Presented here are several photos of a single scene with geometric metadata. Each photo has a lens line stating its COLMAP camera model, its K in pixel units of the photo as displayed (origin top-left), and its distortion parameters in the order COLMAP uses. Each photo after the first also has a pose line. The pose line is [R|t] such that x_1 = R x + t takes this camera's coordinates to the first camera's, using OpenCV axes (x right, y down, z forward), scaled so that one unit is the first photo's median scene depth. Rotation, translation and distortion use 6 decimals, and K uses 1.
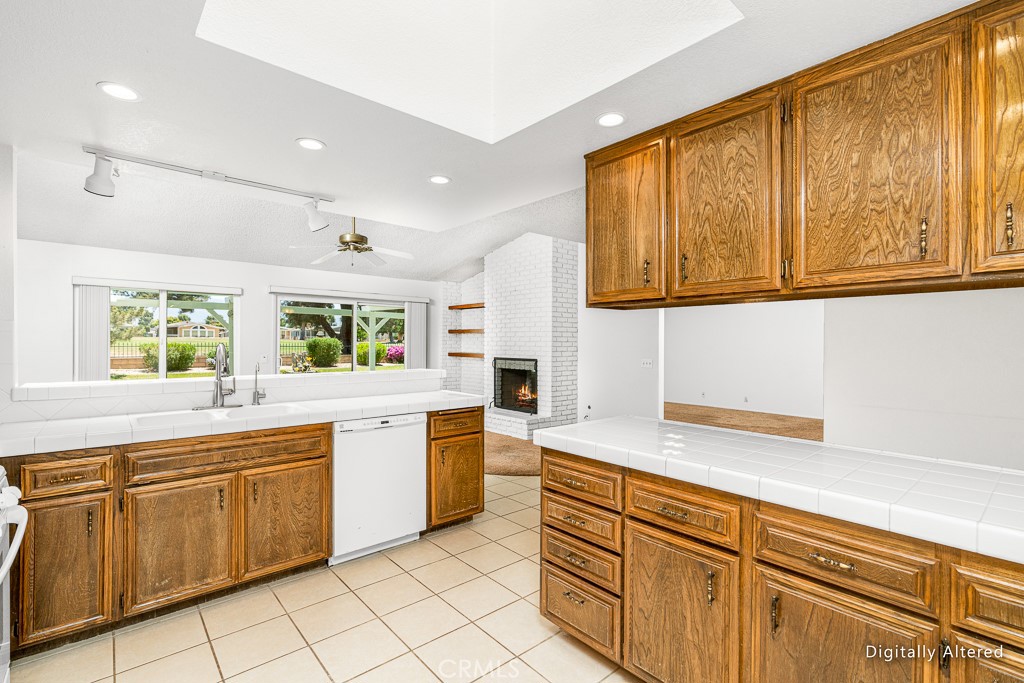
lens RADIAL K [[463.9, 0, 510.7], [0, 463.9, 341.7], [0, 0, 1]] dist [0.004120, 0.000759]
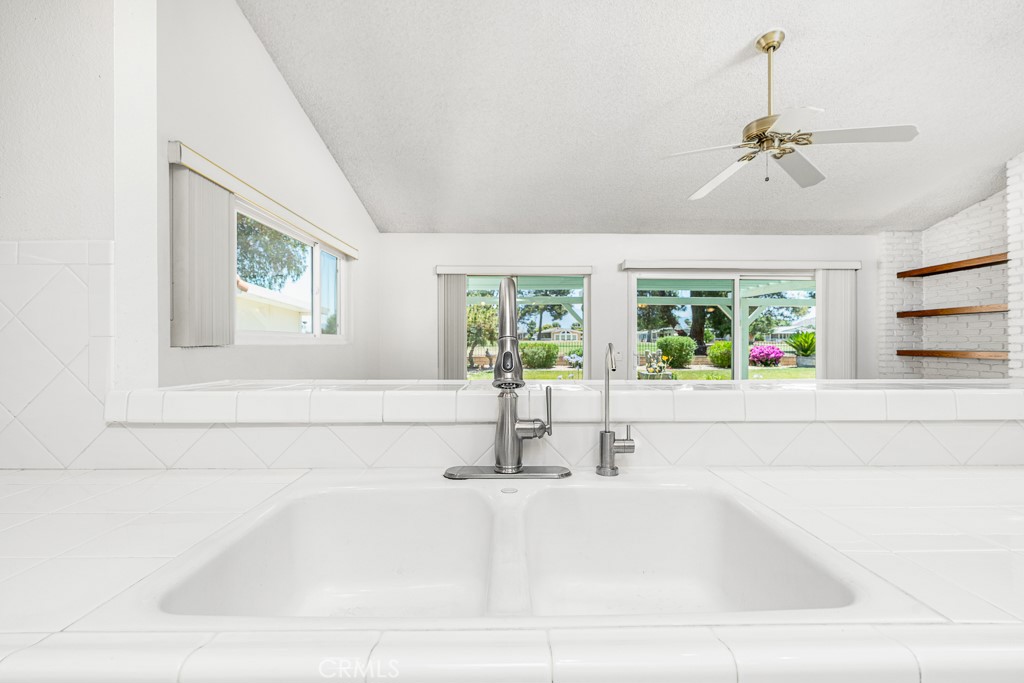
lens RADIAL K [[463.9, 0, 511.1], [0, 463.9, 342.5], [0, 0, 1]] dist [0.004120, 0.000759]
pose [[0.758206, -0.008744, -0.651957, -0.116129], [0.006724, 0.999962, -0.005591, 0.013380], [0.651981, -0.000145, 0.758235, 0.213589]]
